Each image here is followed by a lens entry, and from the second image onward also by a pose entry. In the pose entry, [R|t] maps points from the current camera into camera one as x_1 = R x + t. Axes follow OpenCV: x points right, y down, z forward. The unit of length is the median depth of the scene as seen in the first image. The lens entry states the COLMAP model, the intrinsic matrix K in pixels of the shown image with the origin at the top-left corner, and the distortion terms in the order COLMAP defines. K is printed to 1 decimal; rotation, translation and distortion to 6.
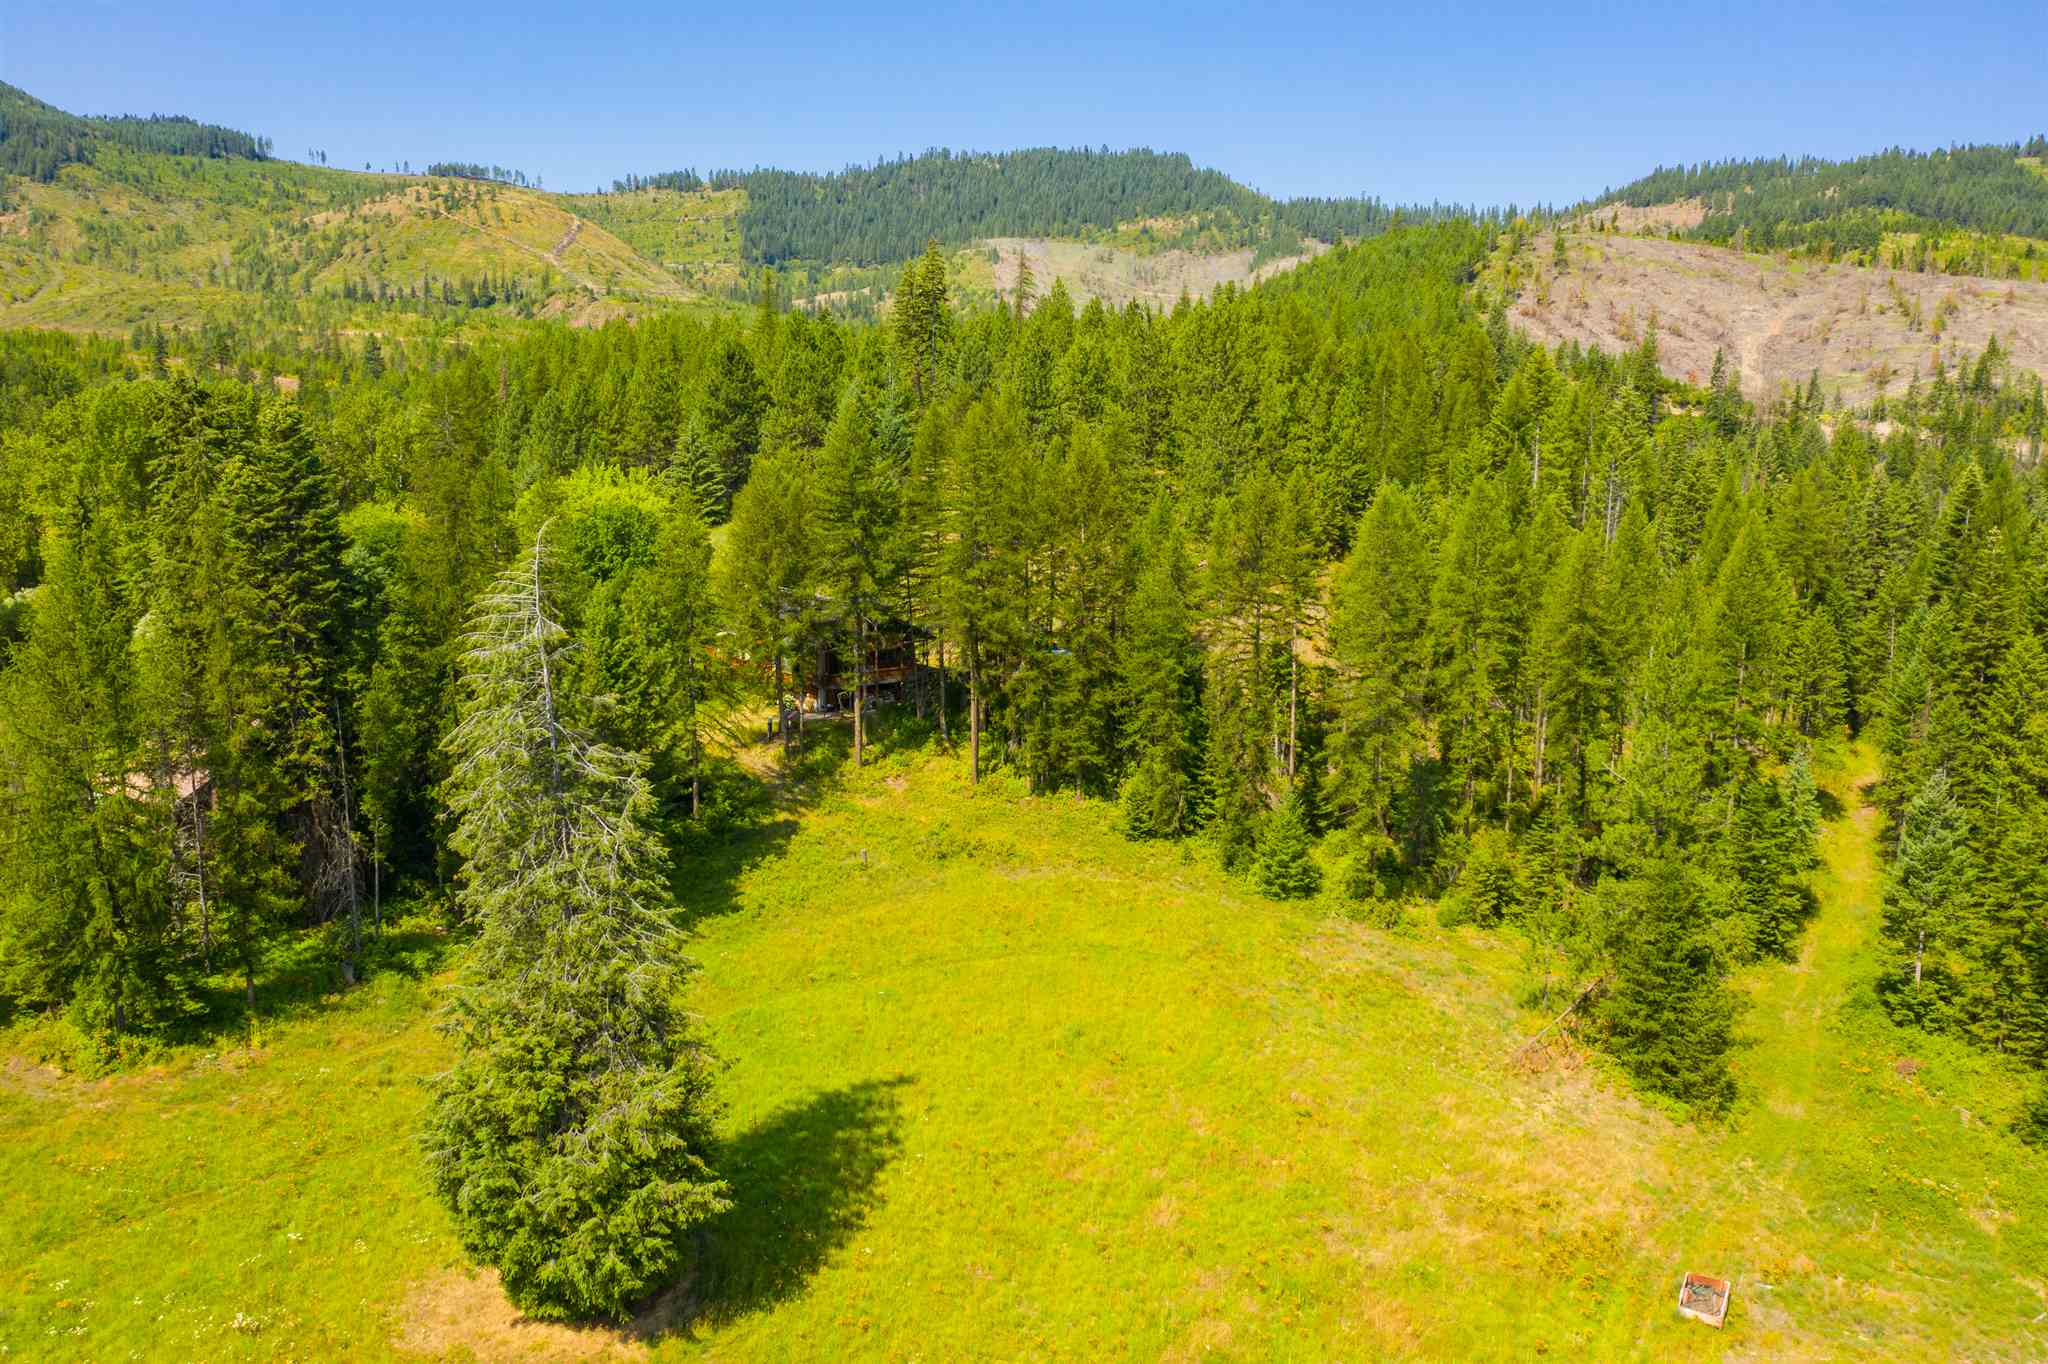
lens RADIAL K [[1604.7, 0, 1028.4], [0, 1604.7, 687.9], [0, 0, 1]] dist [-0.022549, 0.003756]
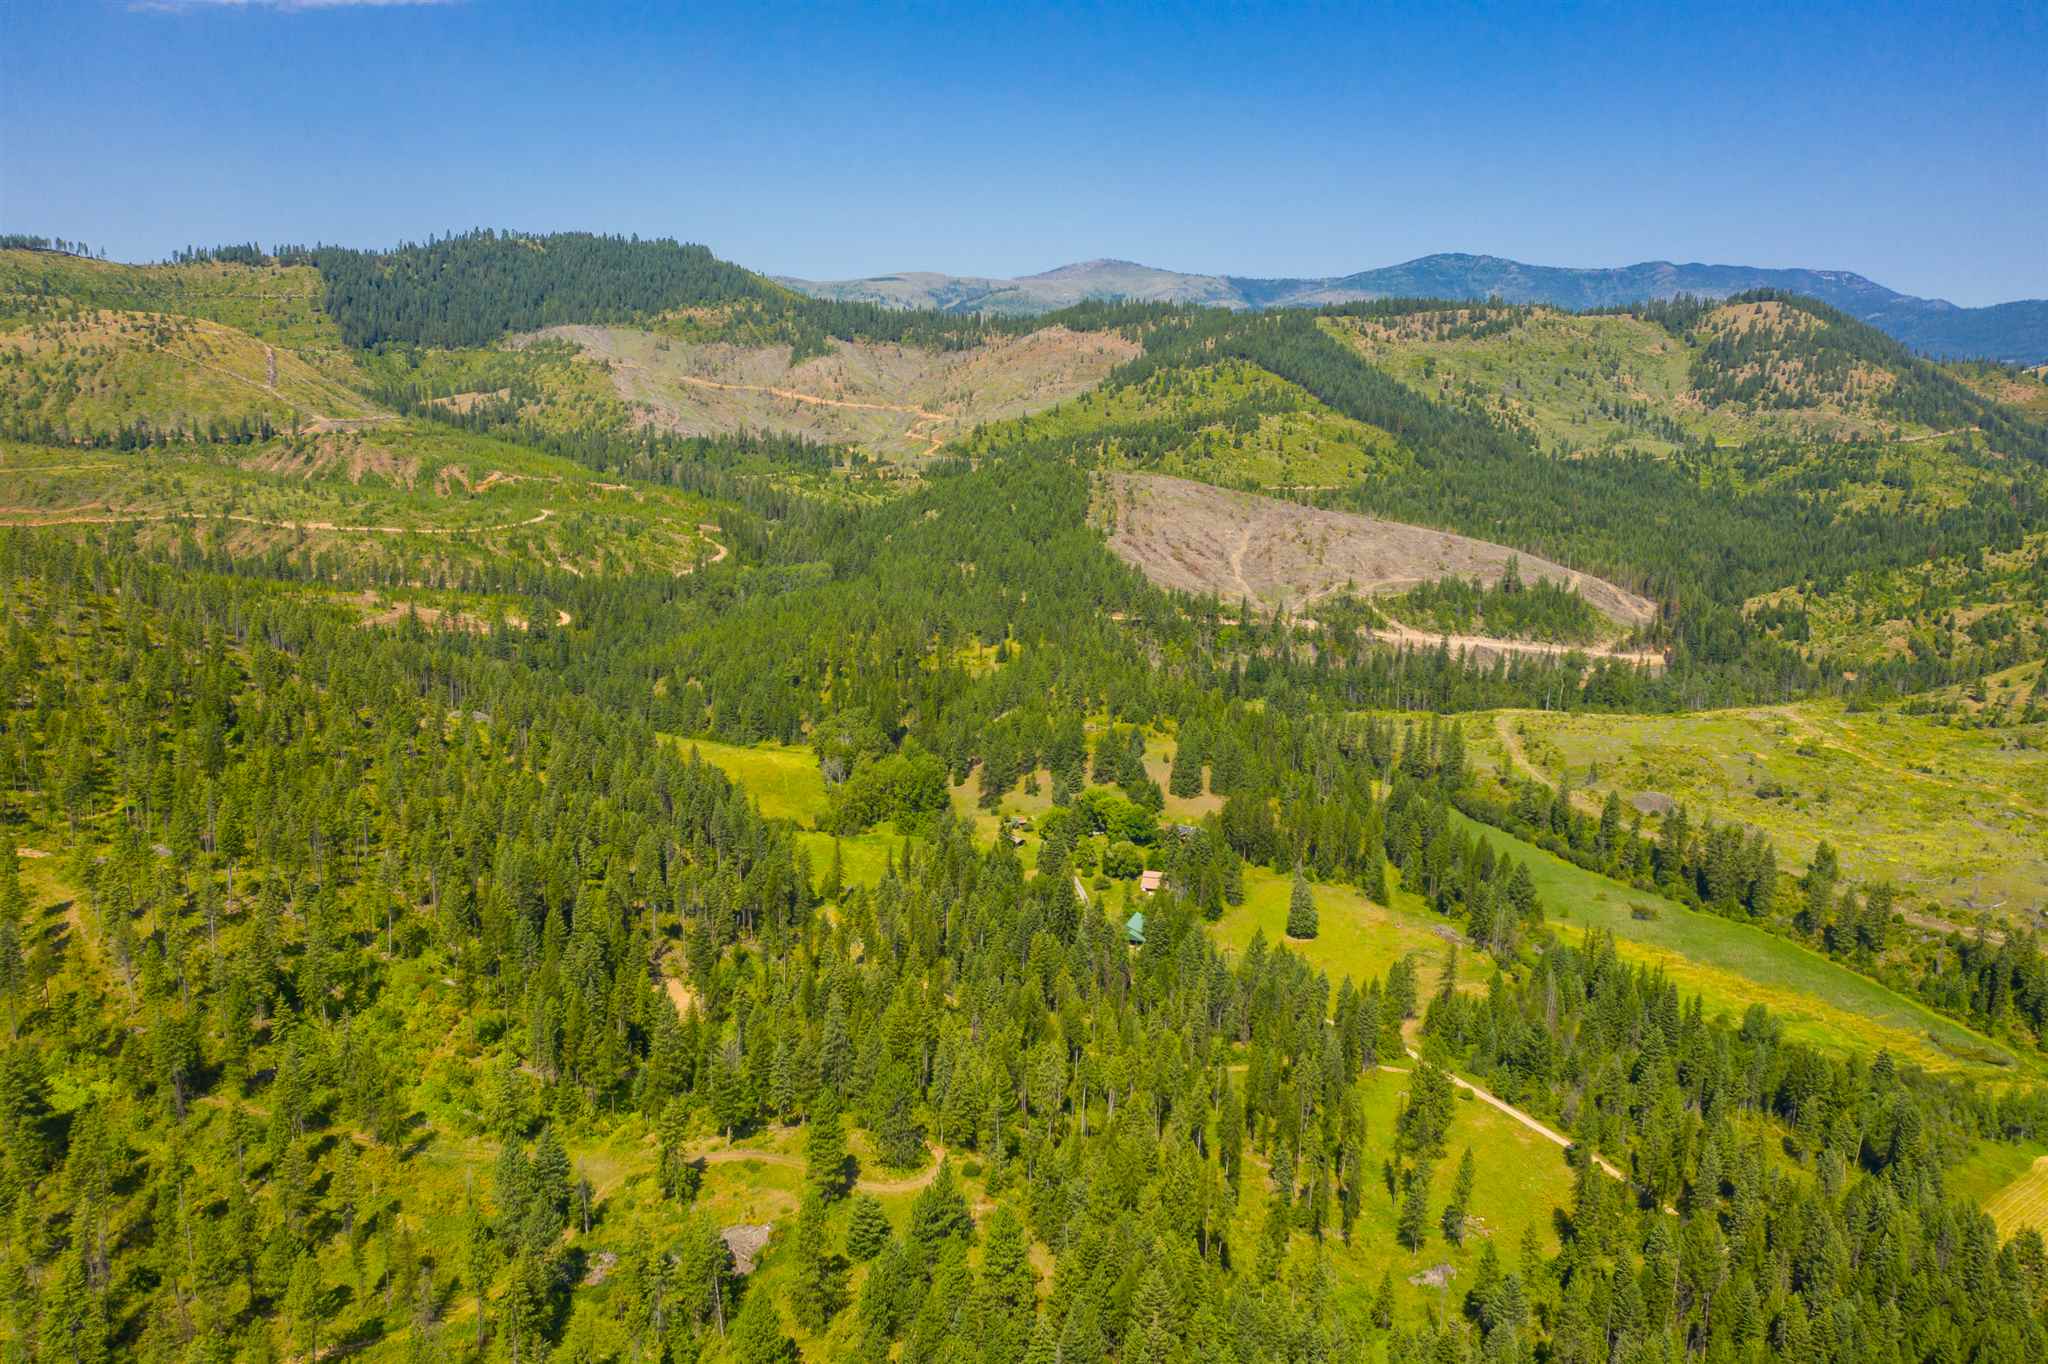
lens RADIAL K [[1604.7, 0, 1020.9], [0, 1604.7, 680.0], [0, 0, 1]] dist [-0.022549, 0.003756]
pose [[0.924526, -0.063970, 0.375712, -0.161303], [0.051592, 0.997745, 0.042926, -0.049477], [-0.377611, -0.020302, 0.925742, -0.216350]]
